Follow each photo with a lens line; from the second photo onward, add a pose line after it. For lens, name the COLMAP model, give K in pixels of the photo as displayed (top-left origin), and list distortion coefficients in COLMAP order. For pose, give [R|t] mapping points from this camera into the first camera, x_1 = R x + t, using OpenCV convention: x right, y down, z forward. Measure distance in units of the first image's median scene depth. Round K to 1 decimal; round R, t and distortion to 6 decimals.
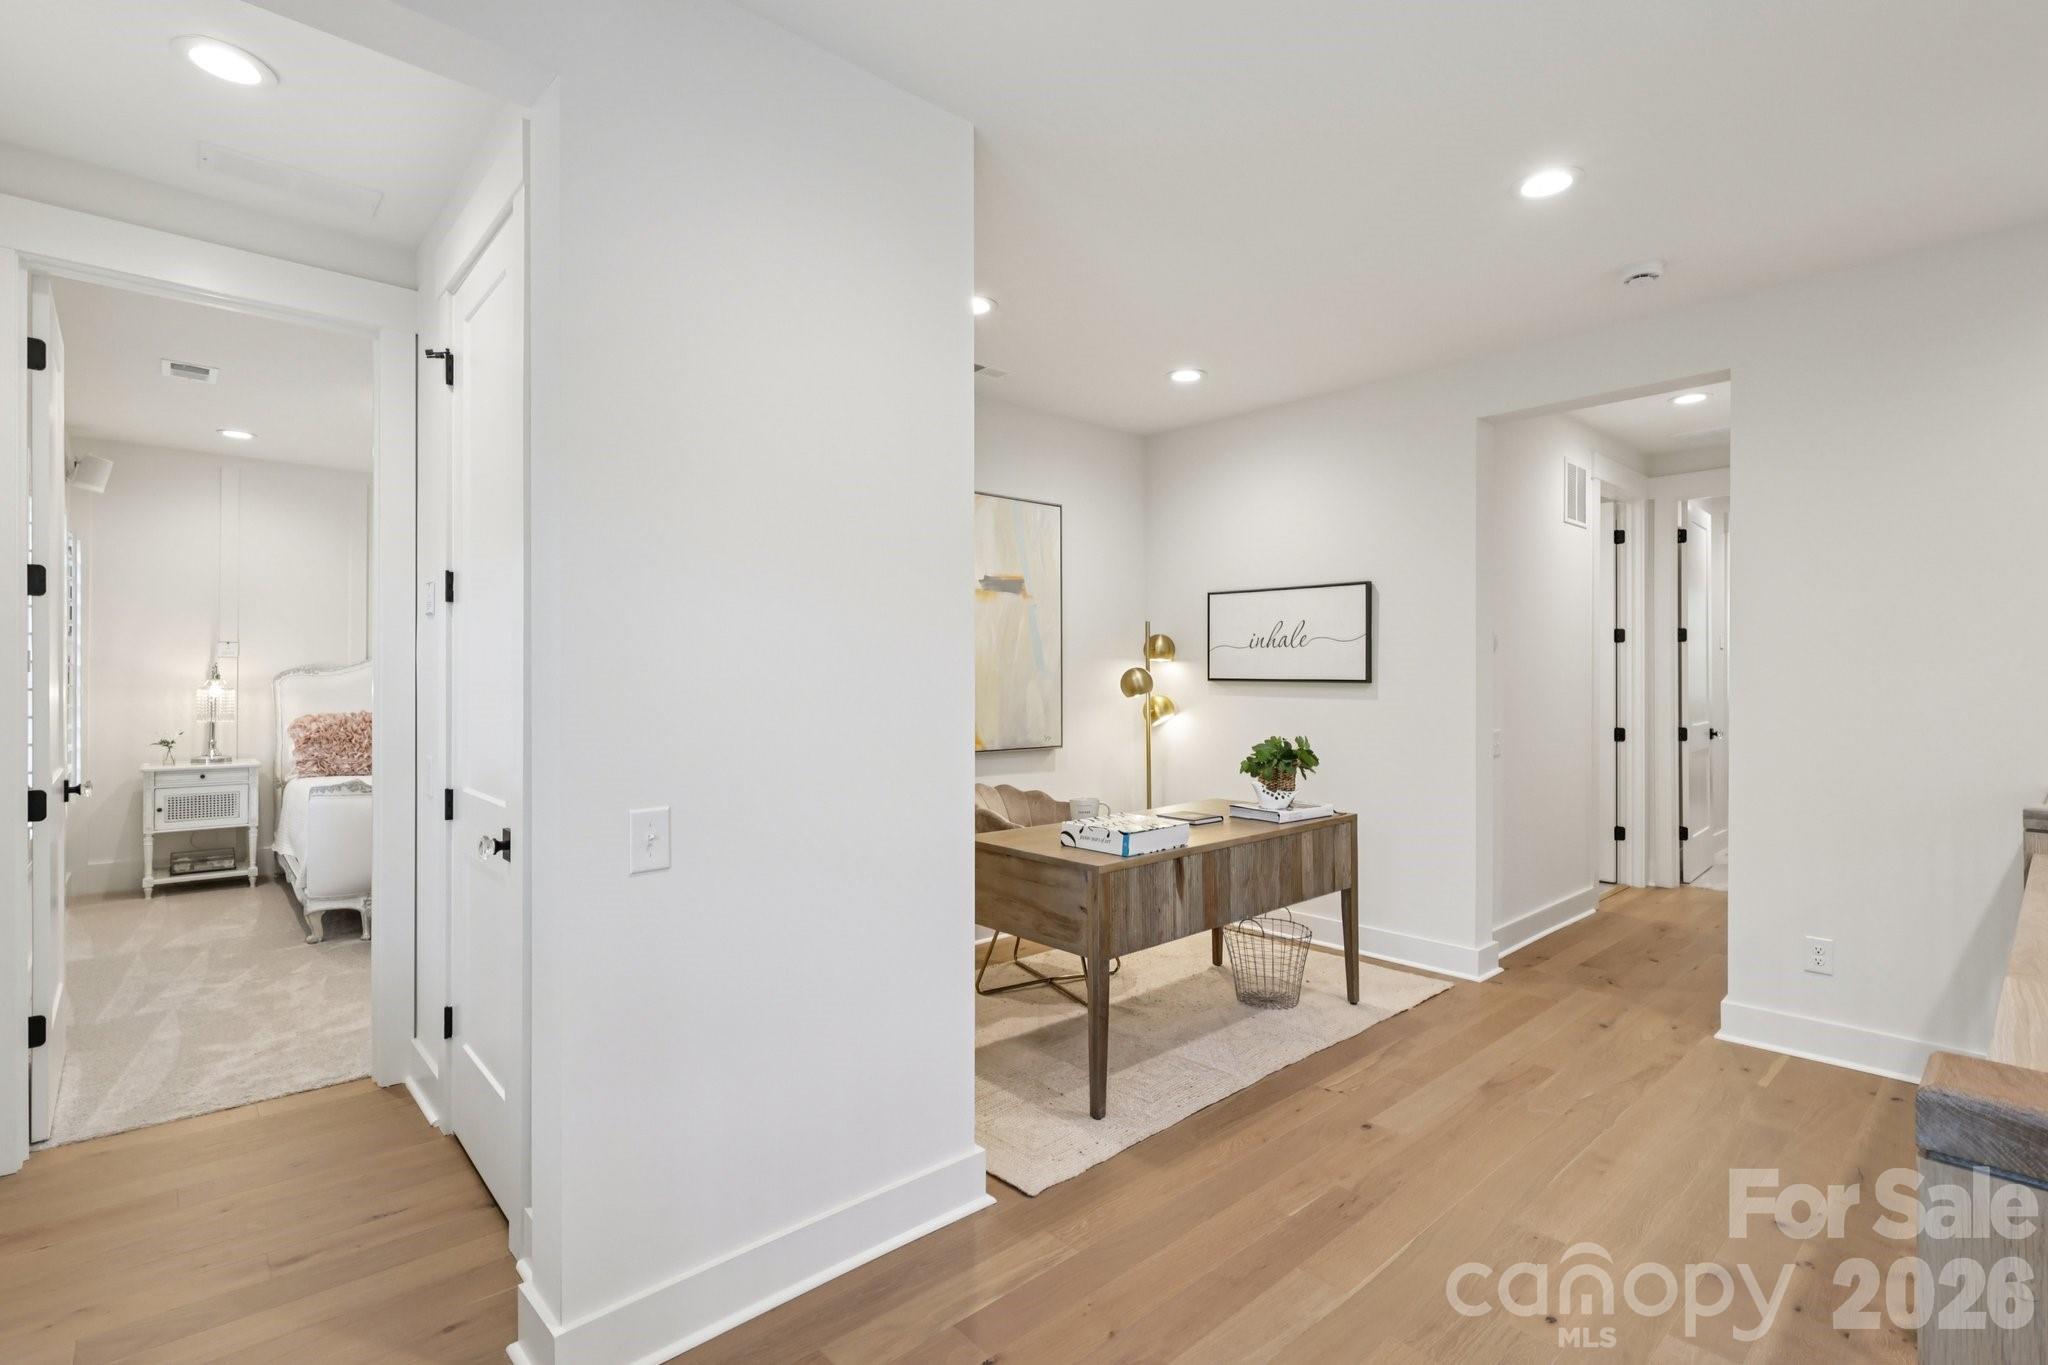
lens RADIAL K [[948.6, 0, 1024.1], [0, 948.6, 678.9], [0, 0, 1]] dist [-0.004120, 0.001743]
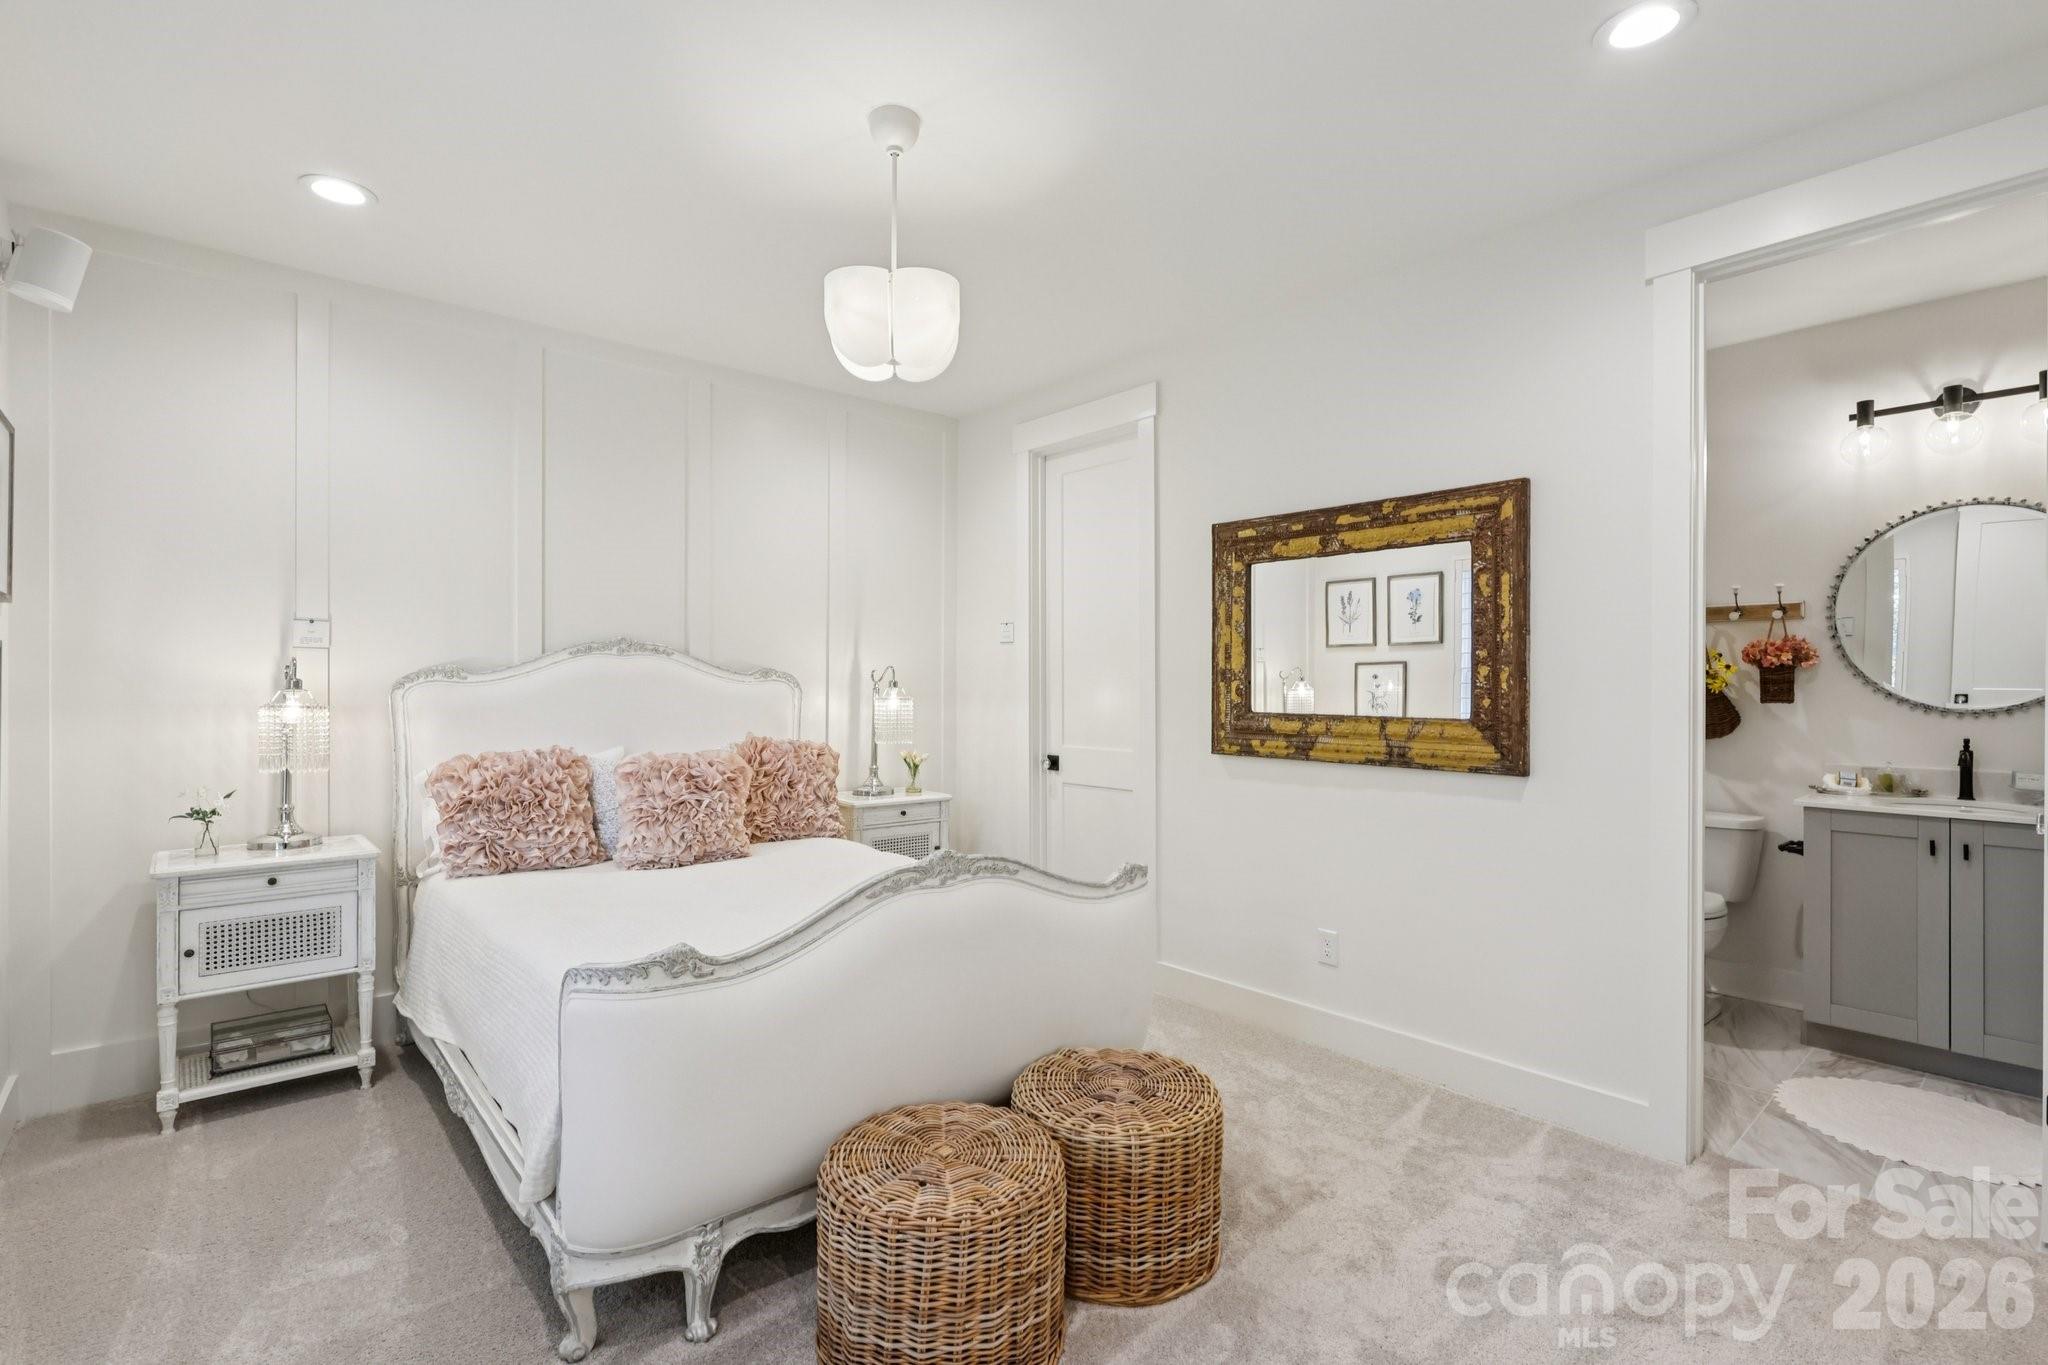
lens RADIAL K [[948.6, 0, 1023.2], [0, 948.6, 680.7], [0, 0, 1]] dist [-0.004120, 0.001743]
pose [[0.999891, -0.001946, -0.014667, -0.445243], [0.002032, 0.999981, 0.005831, -0.006972], [0.014655, -0.005860, 0.999875, 0.485491]]
